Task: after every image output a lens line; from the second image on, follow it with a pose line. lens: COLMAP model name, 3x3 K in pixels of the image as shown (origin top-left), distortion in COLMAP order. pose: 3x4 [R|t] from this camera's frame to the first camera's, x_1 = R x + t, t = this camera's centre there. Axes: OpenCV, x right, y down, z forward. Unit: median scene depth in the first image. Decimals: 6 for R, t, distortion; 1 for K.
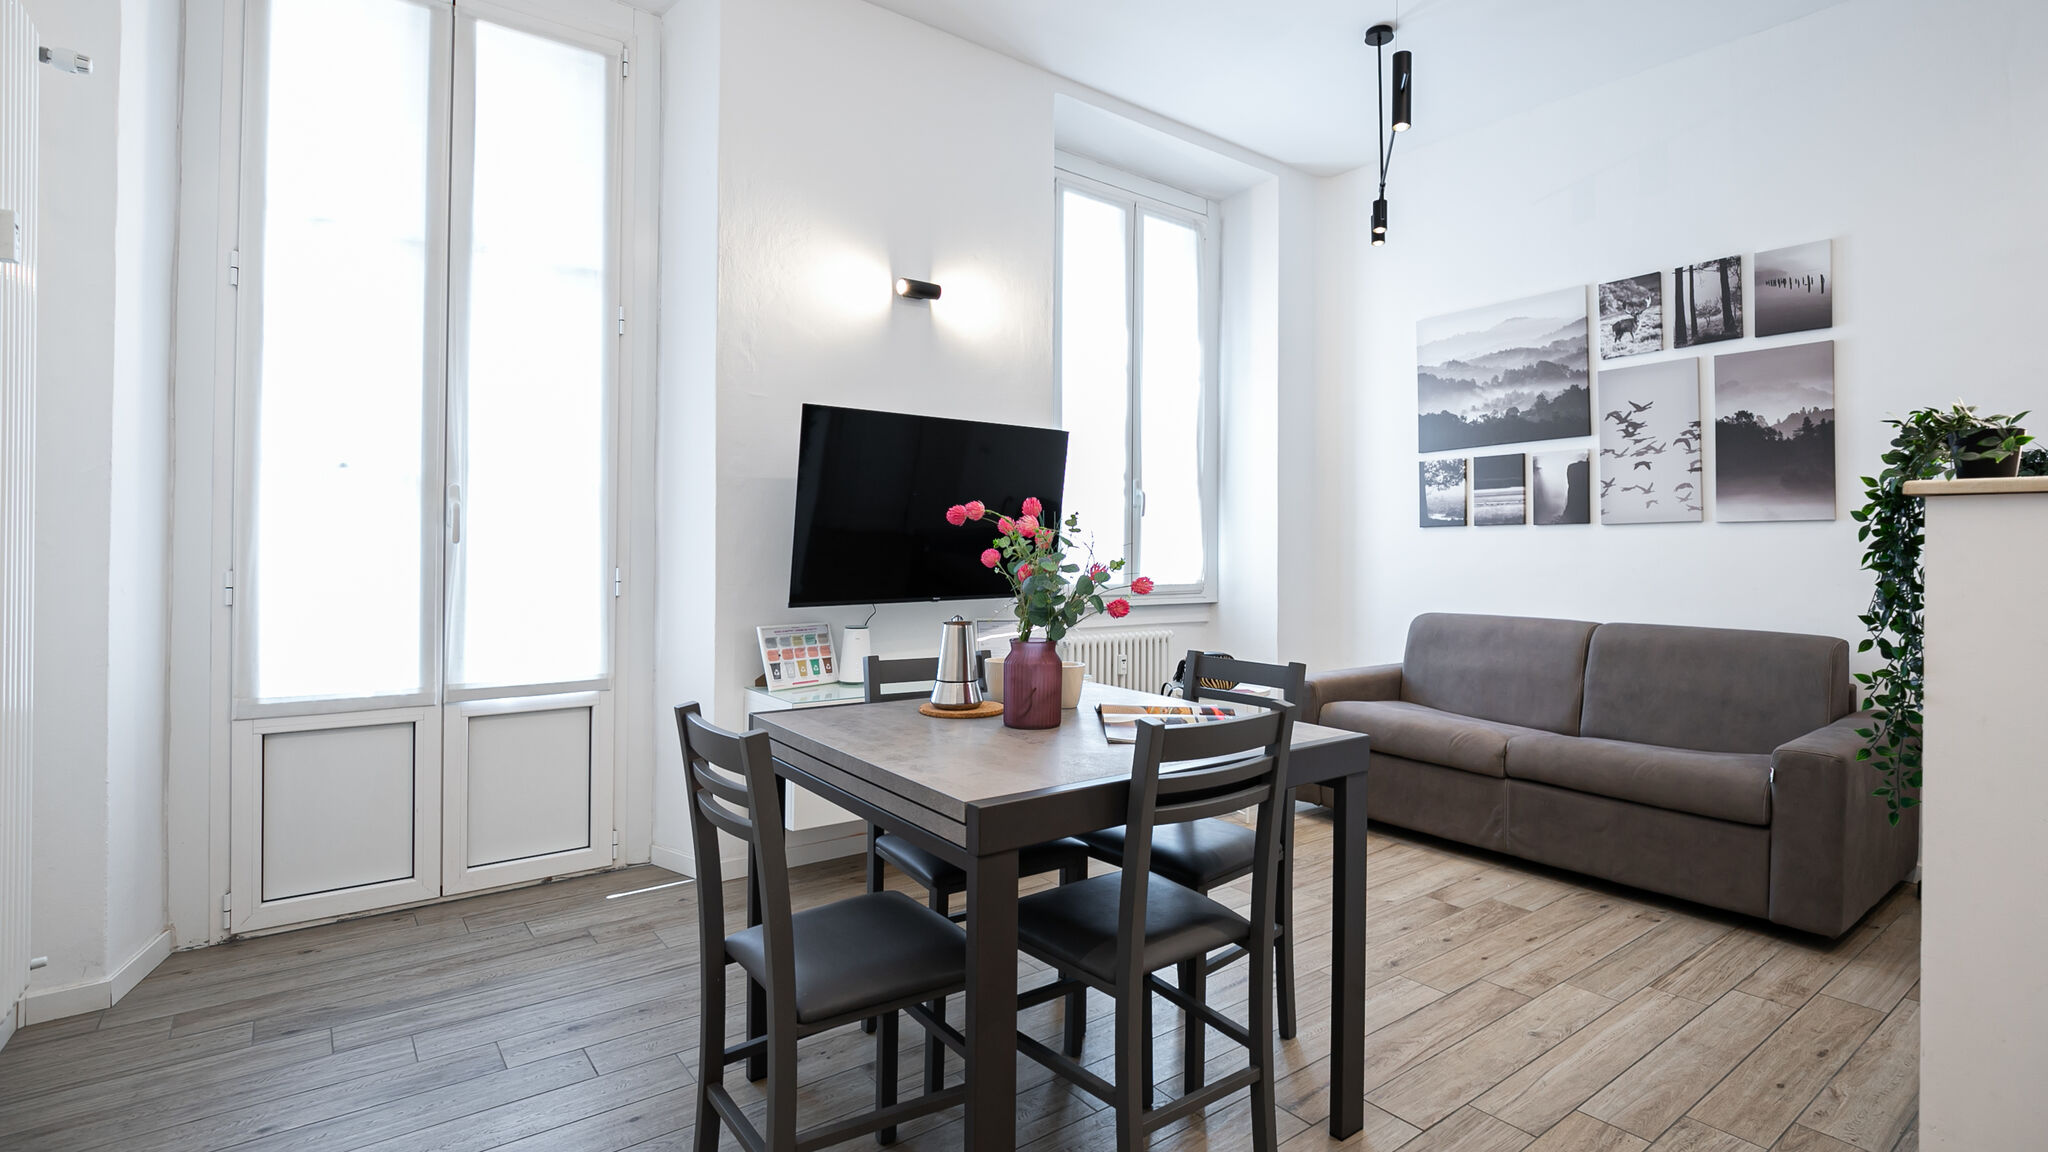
lens RADIAL K [[945.7, 0, 1054.7], [0, 945.7, 537.9], [0, 0, 1]] dist [-0.019617, -0.000076]
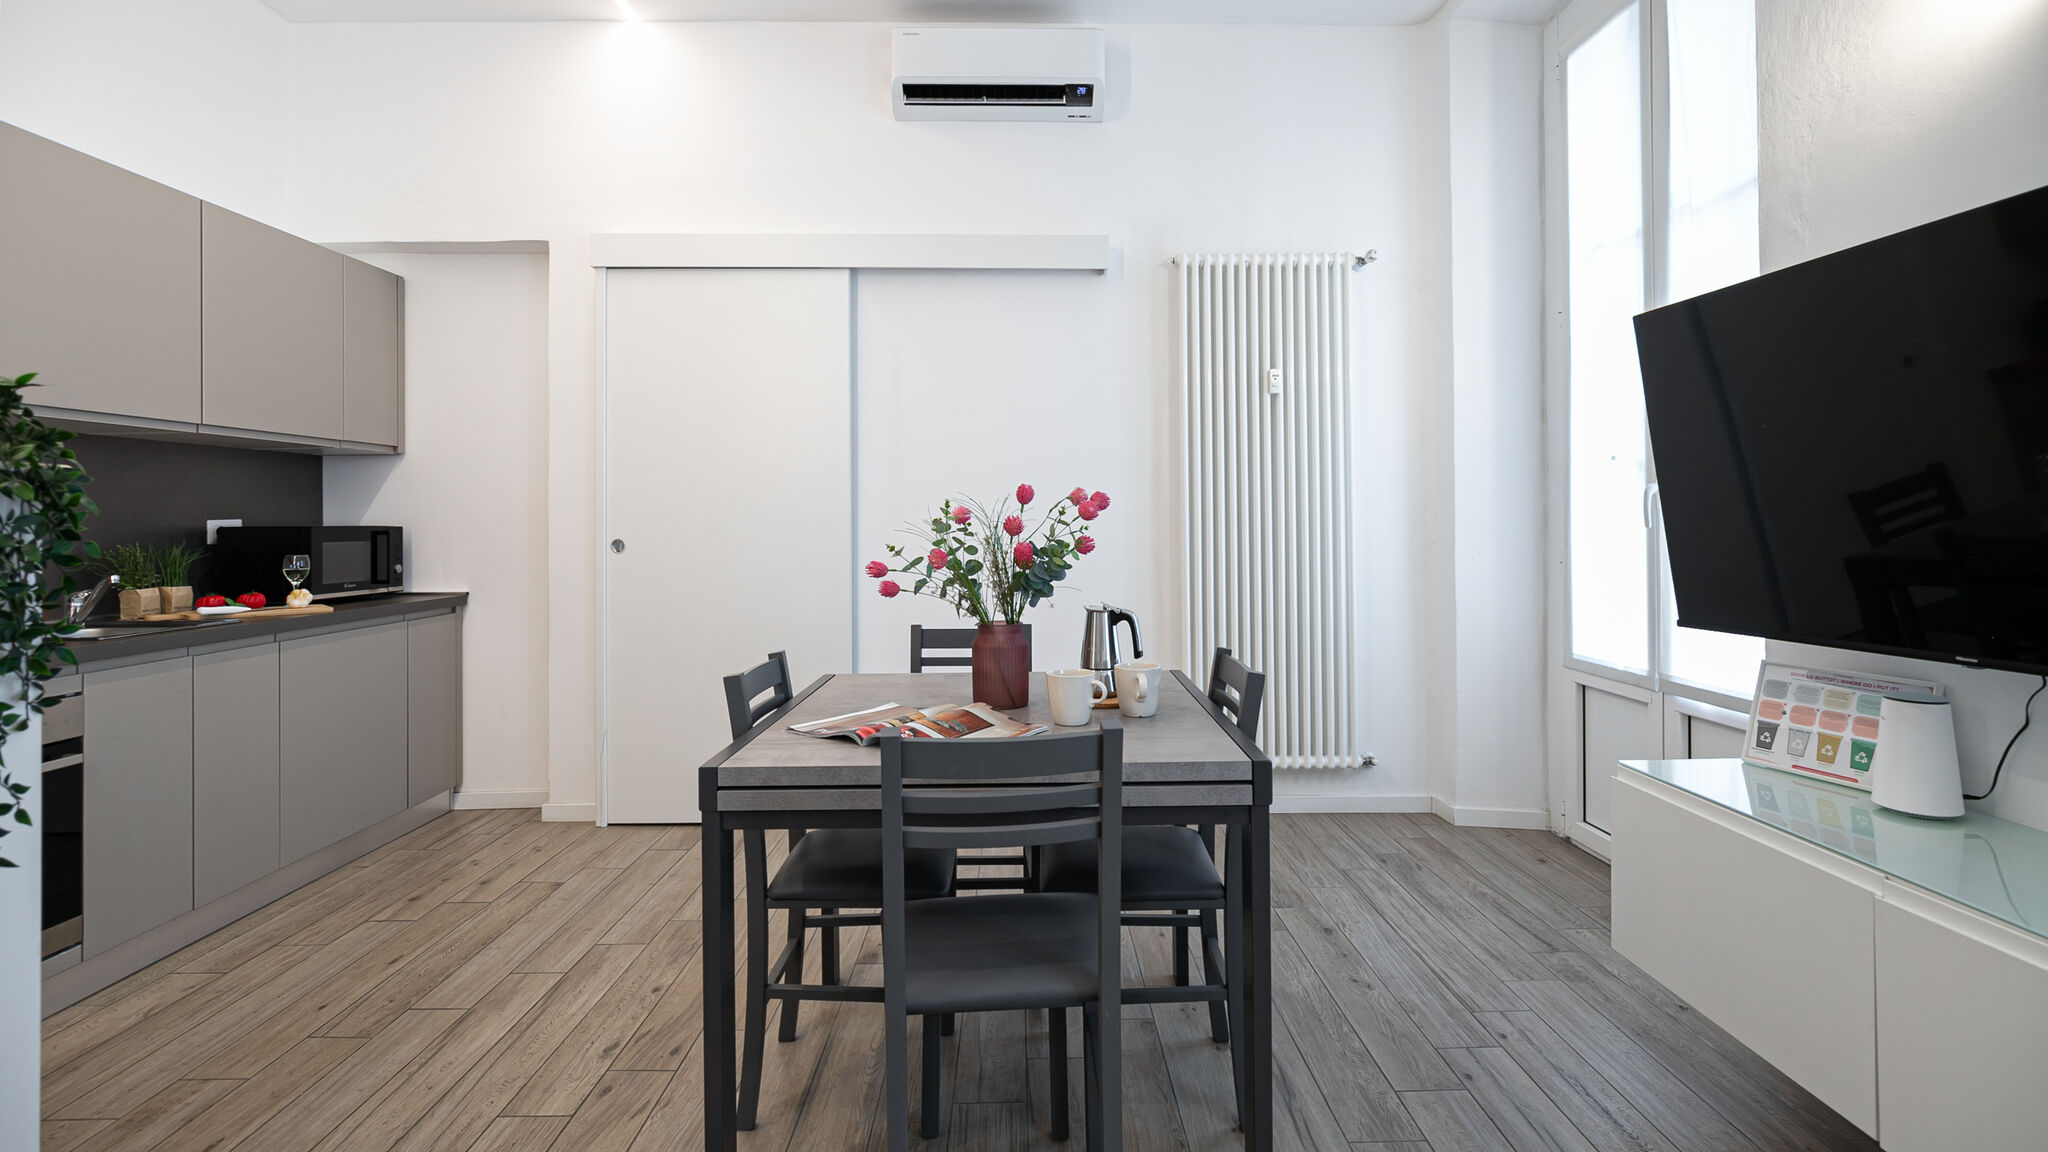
lens RADIAL K [[945.1, 0, 1048.0], [0, 945.1, 497.8], [0, 0, 1]] dist [-0.021229, 0.004635]
pose [[-0.605390, -0.022915, -0.795599, 0.363649], [0.011415, 0.999233, -0.037466, 0.004933], [0.795847, -0.031763, -0.604664, 0.782348]]
